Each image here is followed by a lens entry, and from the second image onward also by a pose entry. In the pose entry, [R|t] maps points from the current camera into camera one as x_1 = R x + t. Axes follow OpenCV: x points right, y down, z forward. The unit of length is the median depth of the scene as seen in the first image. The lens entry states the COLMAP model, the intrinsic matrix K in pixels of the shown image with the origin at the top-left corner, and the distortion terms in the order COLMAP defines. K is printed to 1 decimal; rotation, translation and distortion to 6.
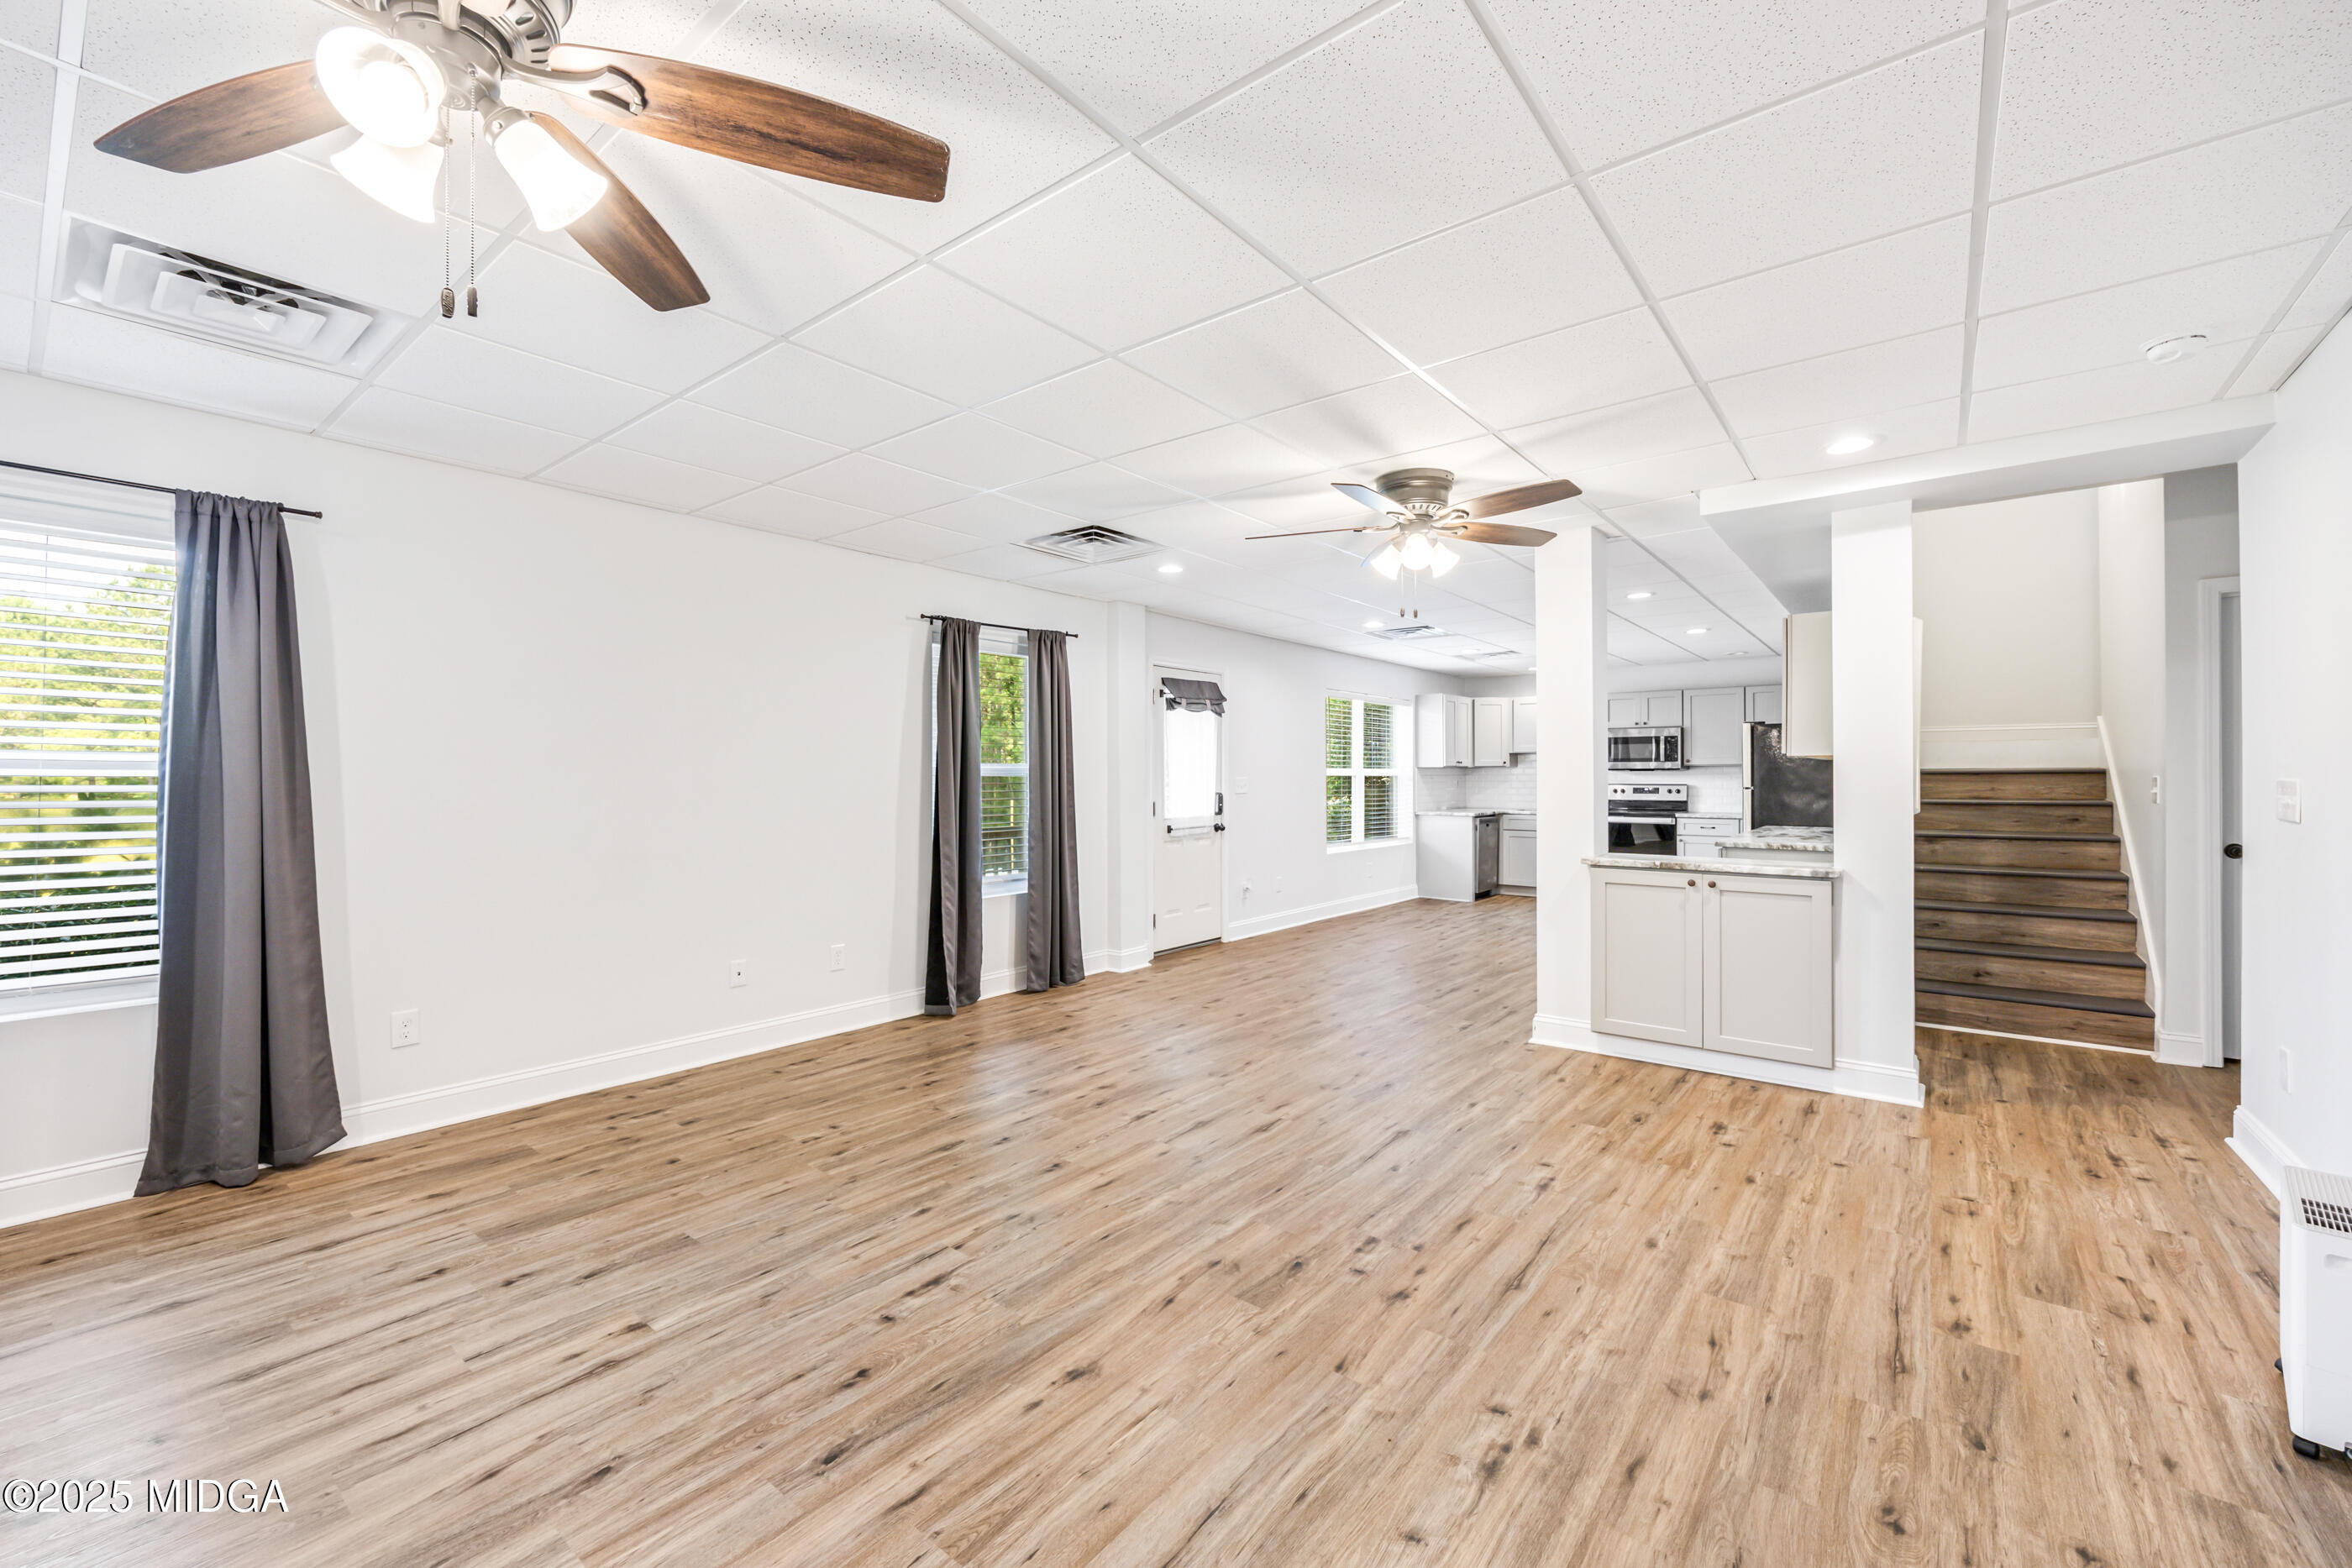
lens RADIAL K [[944.1, 0, 1171.4], [0, 944.1, 769.9], [0, 0, 1]] dist [-0.006265, 0.001050]
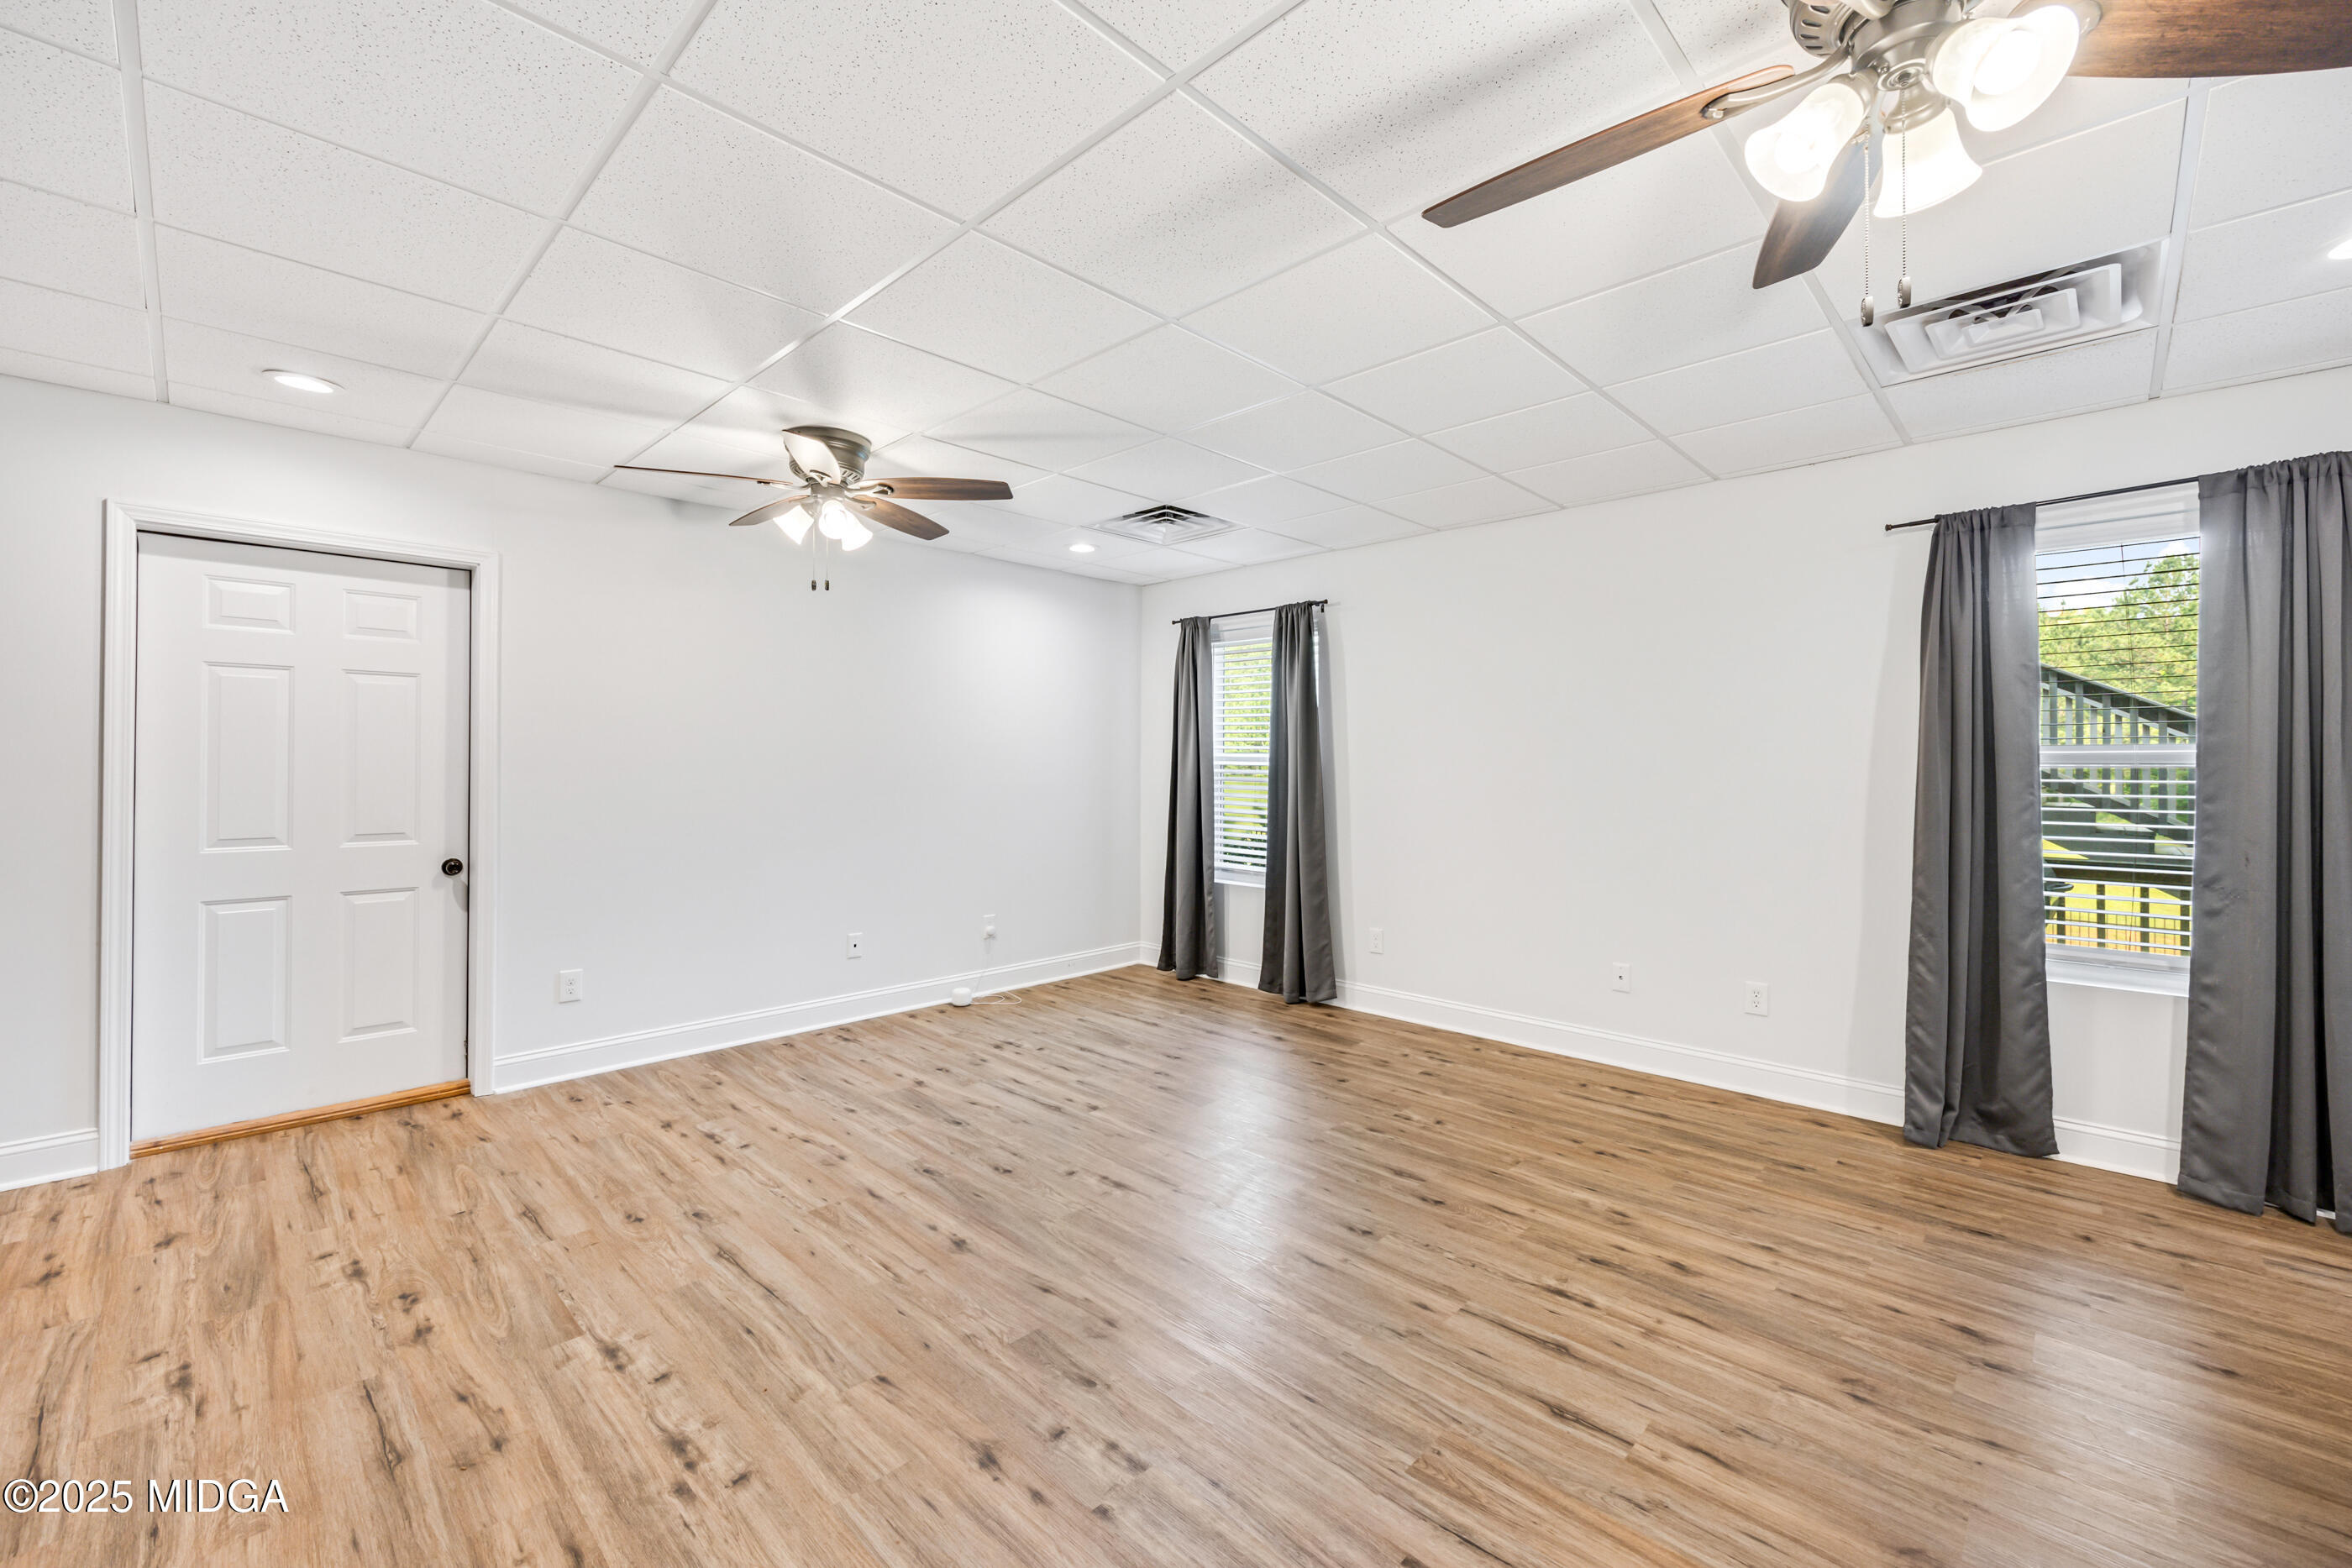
lens RADIAL K [[944.1, 0, 1169.7], [0, 944.1, 764.8], [0, 0, 1]] dist [-0.006265, 0.001050]
pose [[-0.092524, -0.000332, -0.995710, 0.776042], [0.003509, 0.999994, -0.000659, 0.005057], [0.995704, -0.003555, -0.092522, 0.967294]]
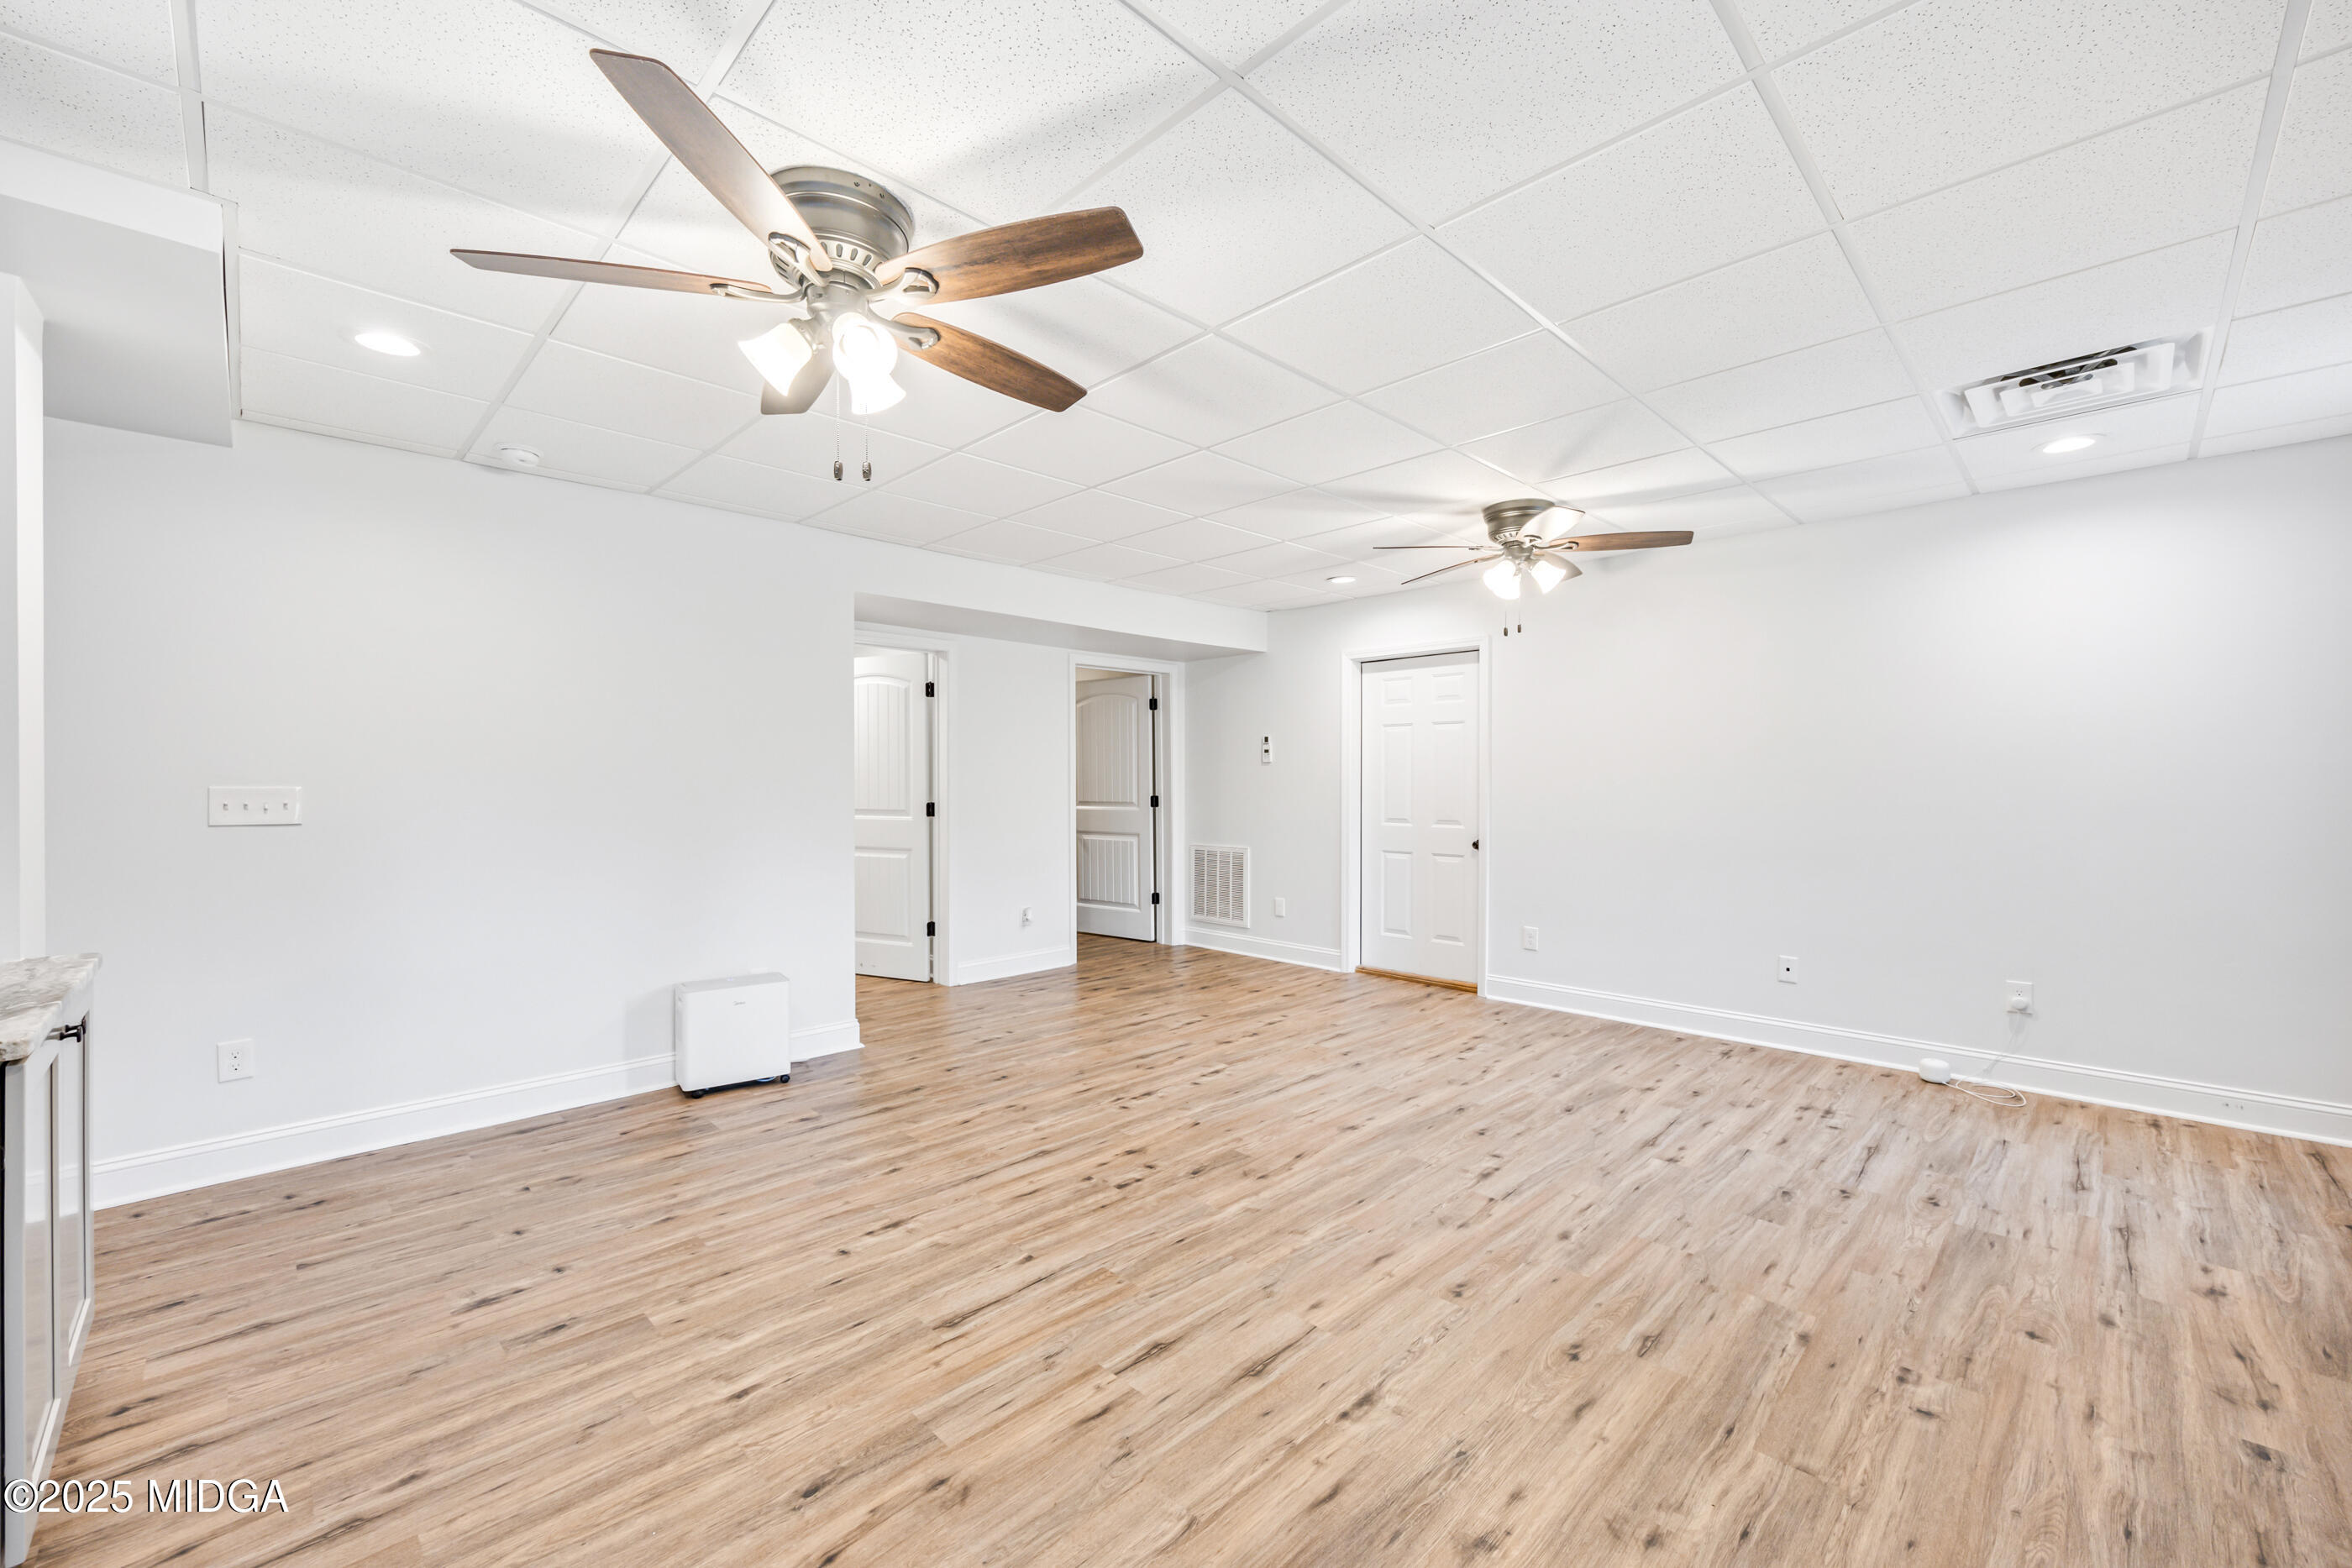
lens RADIAL K [[944.1, 0, 1185.2], [0, 944.1, 794.5], [0, 0, 1]] dist [-0.006265, 0.001050]
pose [[-0.995162, 0.001331, 0.098241, 0.021149], [0.002267, 0.999953, 0.009424, 0.014136], [-0.098224, 0.009601, -0.995118, 1.887954]]
